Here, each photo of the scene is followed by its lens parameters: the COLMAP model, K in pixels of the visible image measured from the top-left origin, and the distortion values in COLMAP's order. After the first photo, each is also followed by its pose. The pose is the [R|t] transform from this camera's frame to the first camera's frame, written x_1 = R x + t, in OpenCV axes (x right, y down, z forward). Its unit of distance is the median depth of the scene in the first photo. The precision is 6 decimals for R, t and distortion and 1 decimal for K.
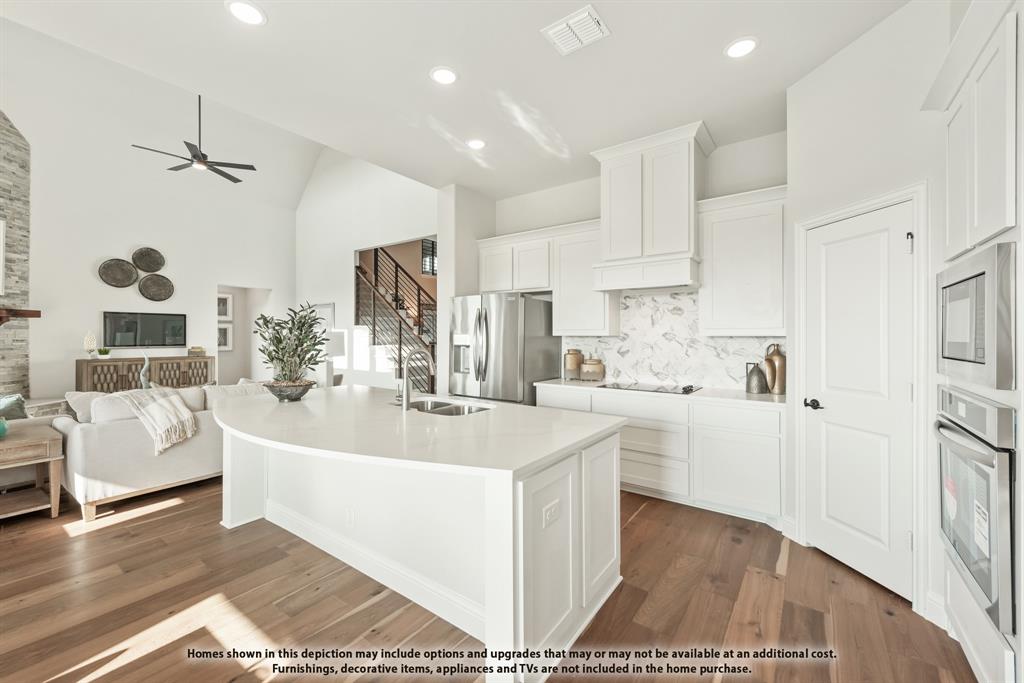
lens RADIAL K [[408.8, 0, 518.3], [0, 408.8, 337.0], [0, 0, 1]] dist [0.001578, -0.001987]
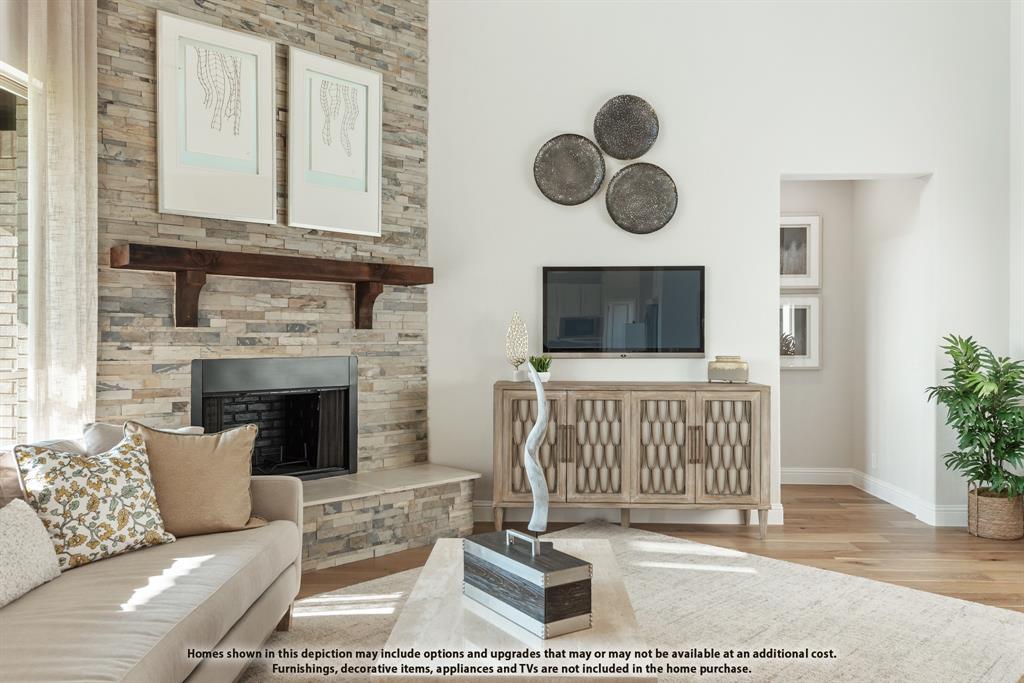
lens RADIAL K [[805.6, 0, 515.5], [0, 805.6, 344.7], [0, 0, 1]] dist [0.026511, 0.003871]
pose [[0.570976, 0.004306, -0.820956, -0.459946], [-0.002980, 0.999991, 0.003173, 0.017340], [0.820962, 0.000635, 0.570983, 0.650961]]
